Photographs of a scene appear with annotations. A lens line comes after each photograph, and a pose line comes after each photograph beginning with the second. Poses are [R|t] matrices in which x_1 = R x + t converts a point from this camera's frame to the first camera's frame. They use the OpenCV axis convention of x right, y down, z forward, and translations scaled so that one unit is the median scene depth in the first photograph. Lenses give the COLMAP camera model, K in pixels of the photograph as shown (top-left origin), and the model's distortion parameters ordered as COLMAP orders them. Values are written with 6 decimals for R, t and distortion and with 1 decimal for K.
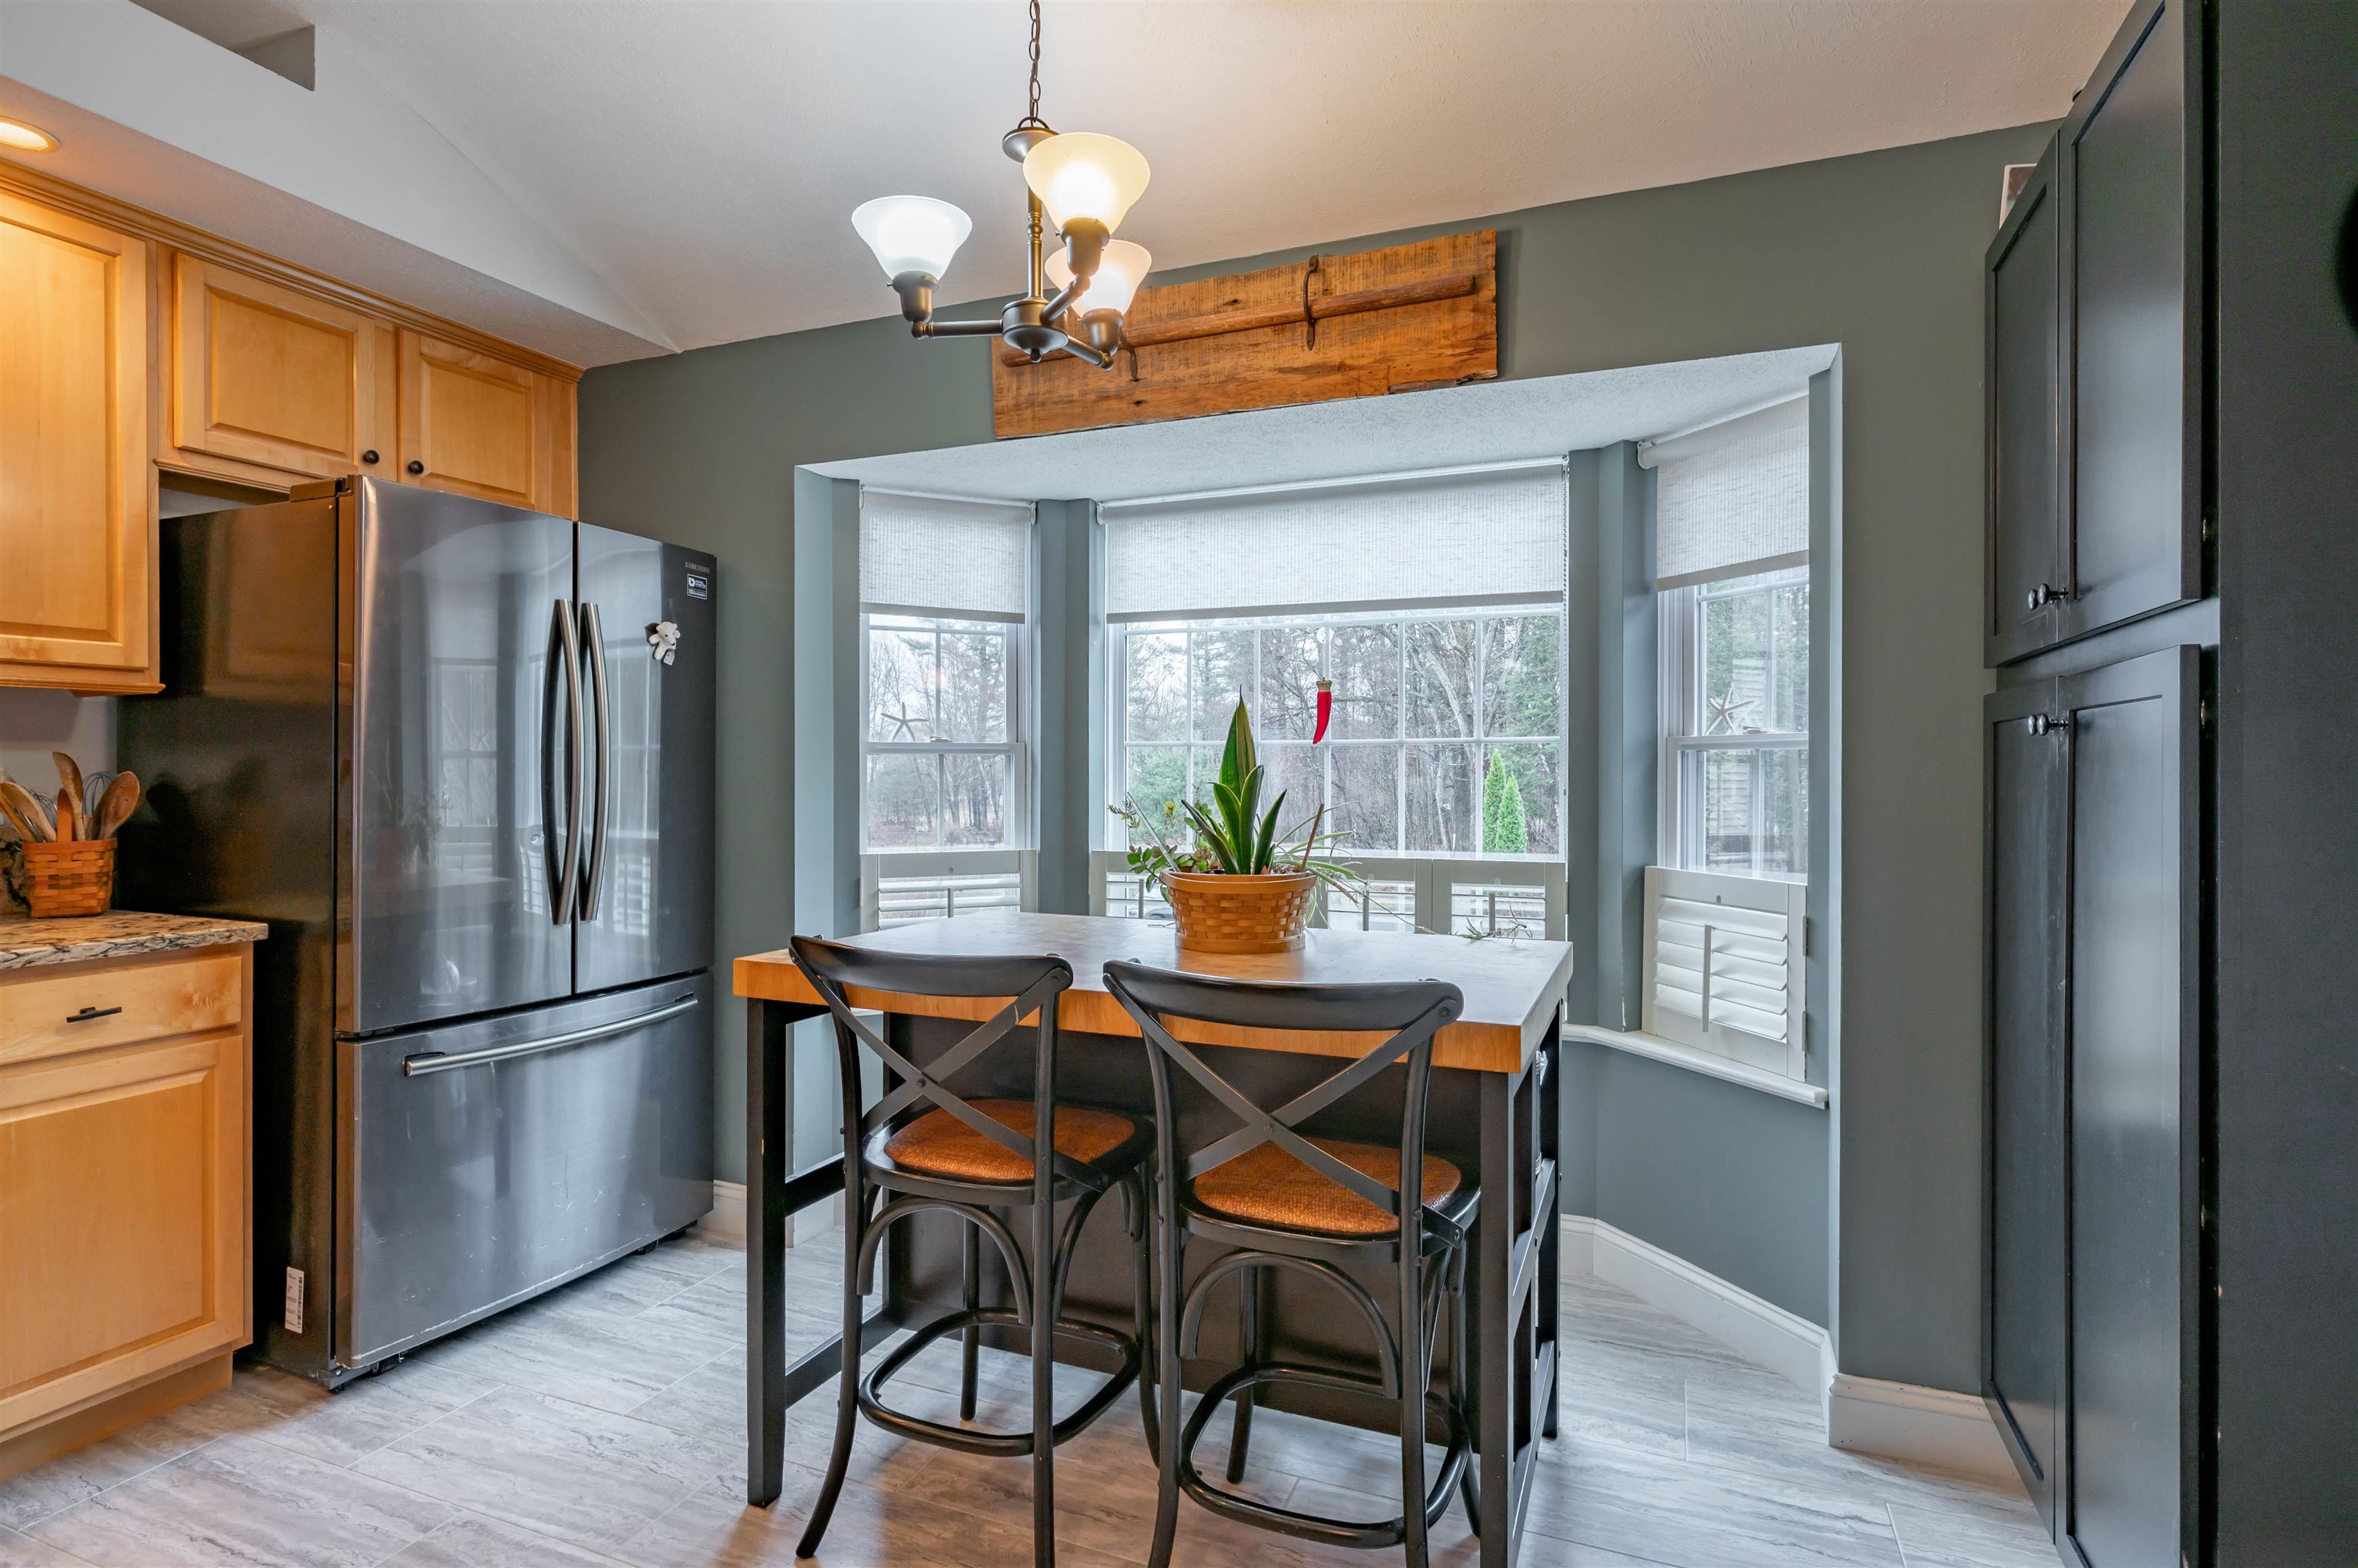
lens RADIAL K [[1162.5, 0, 1216.7], [0, 1162.5, 771.9], [0, 0, 1]] dist [-0.005623, 0.002406]
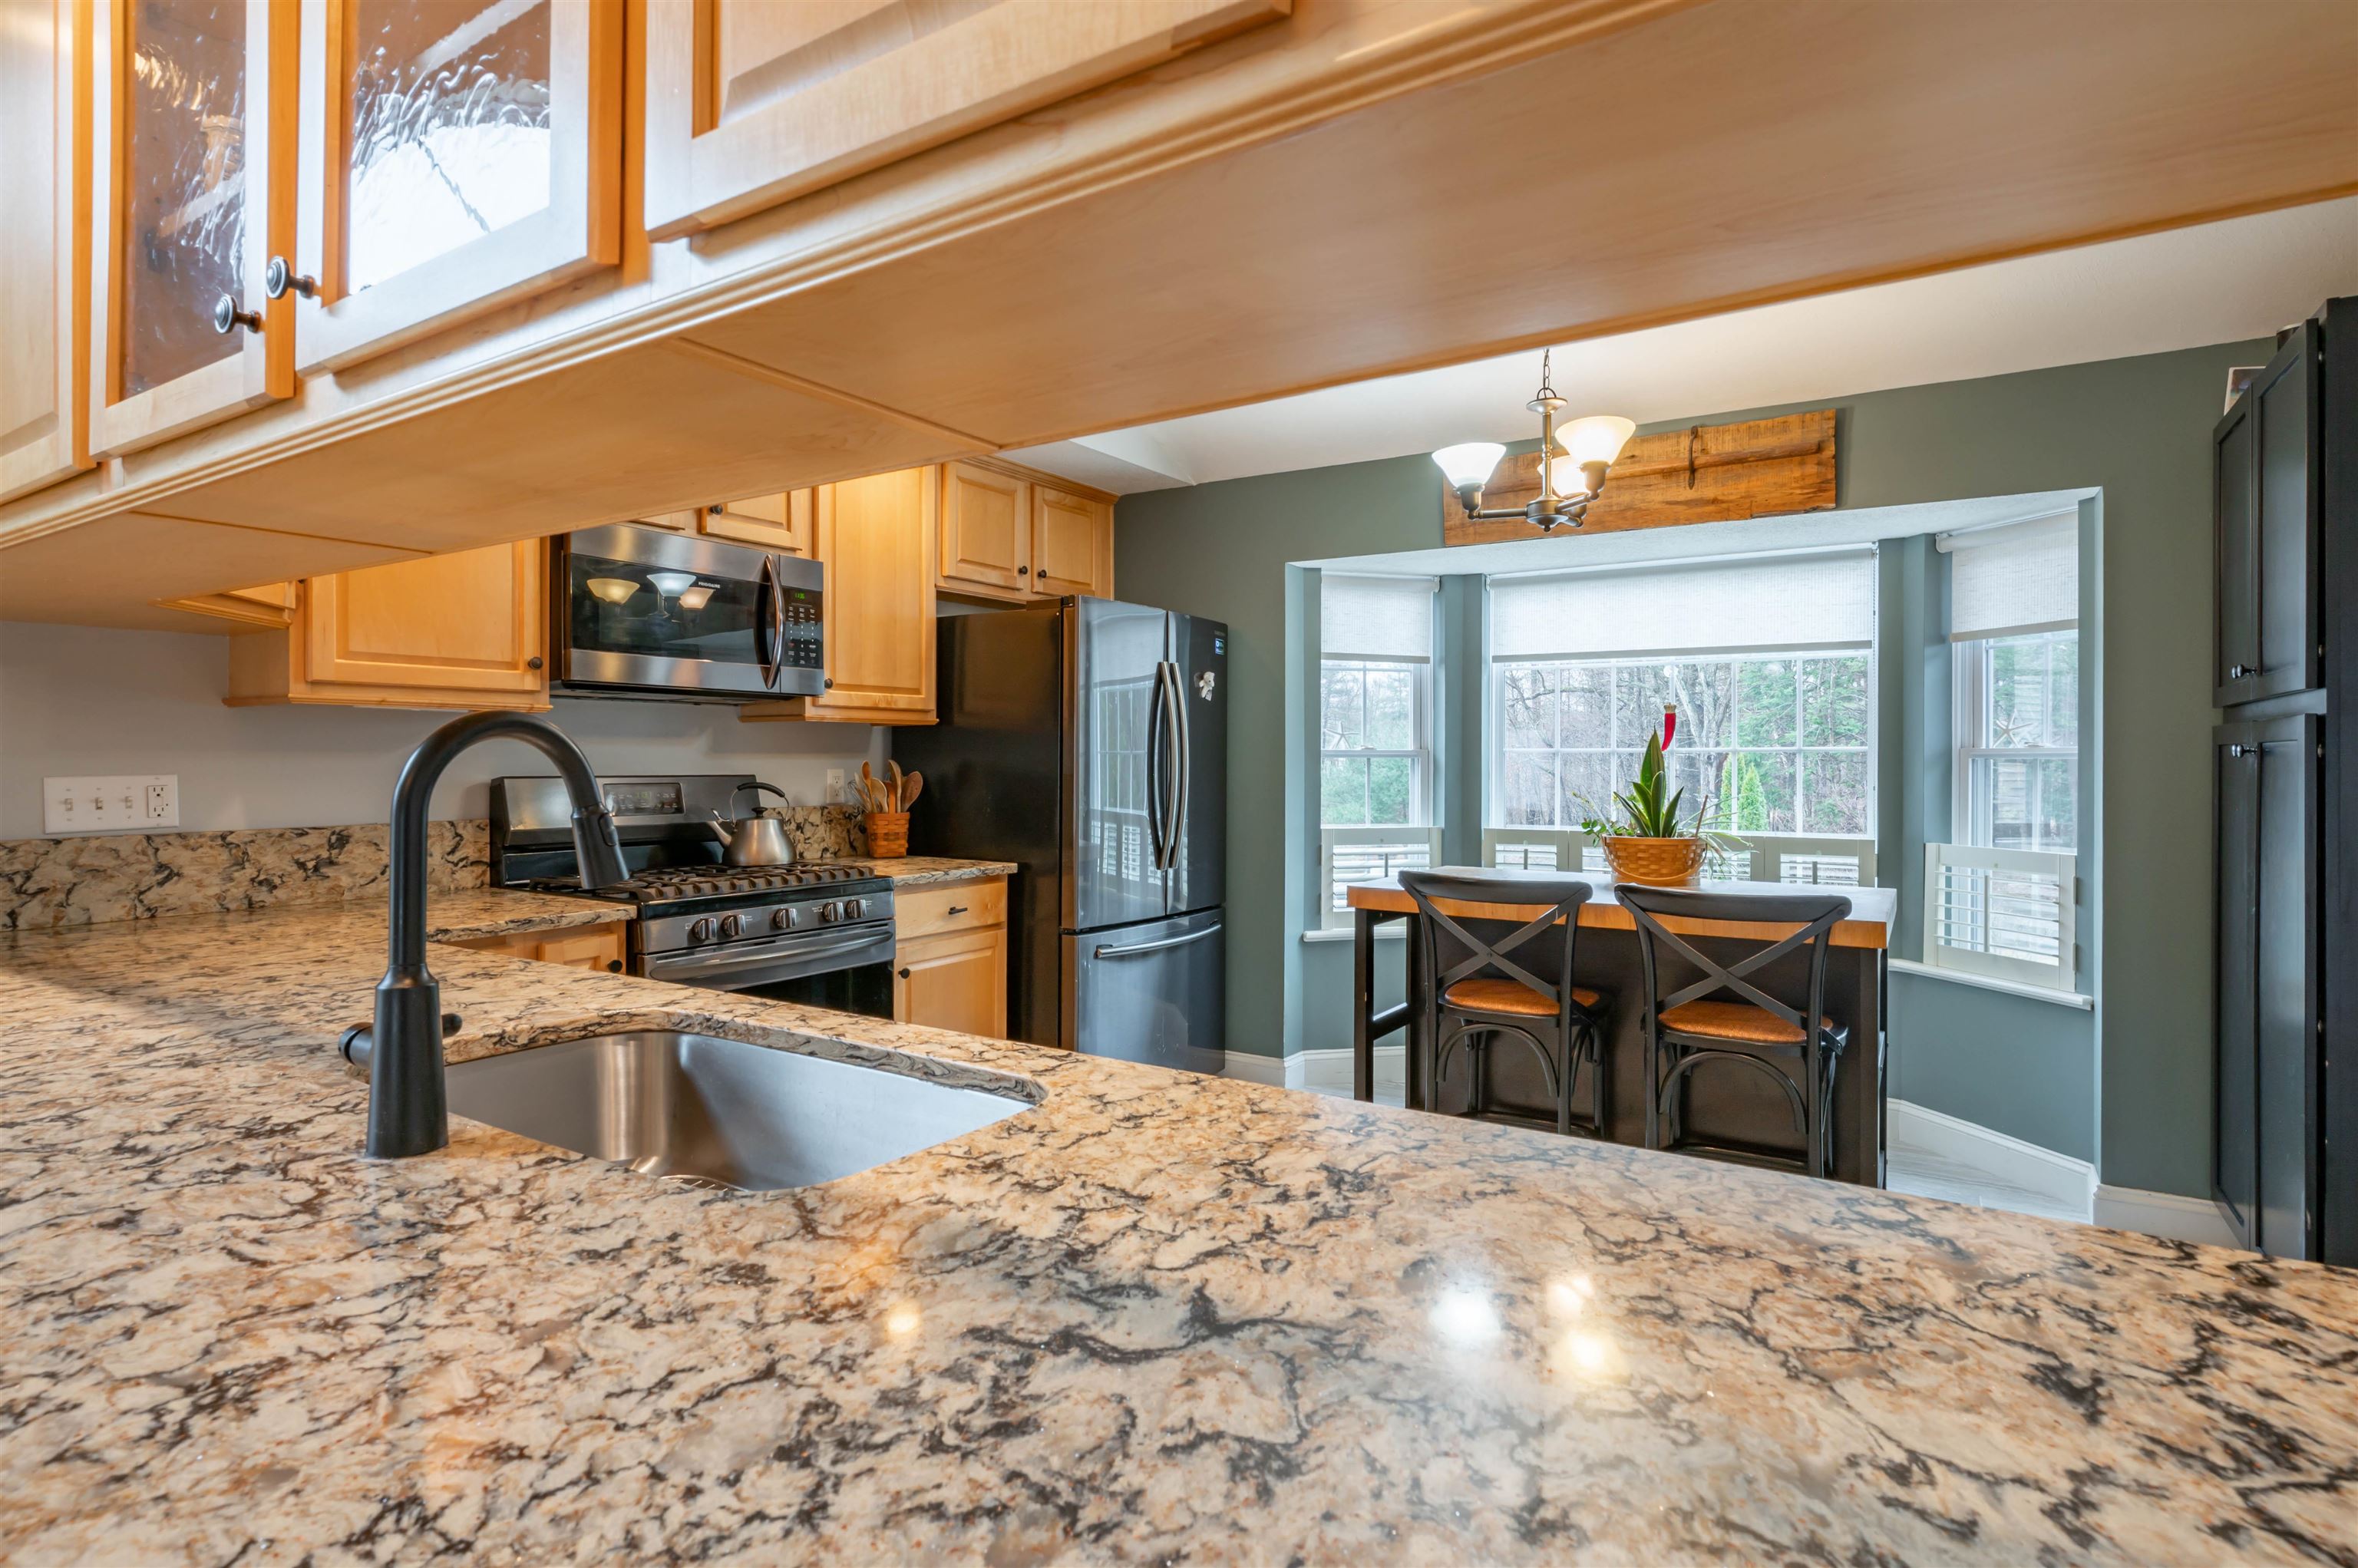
lens RADIAL K [[1162.5, 0, 1136.2], [0, 1162.5, 759.2], [0, 0, 1]] dist [-0.005623, 0.002406]
pose [[0.975784, -0.000459, -0.218738, -0.285523], [0.000339, 1.000000, -0.000586, -0.018515], [0.218738, 0.000497, 0.975783, -0.596993]]
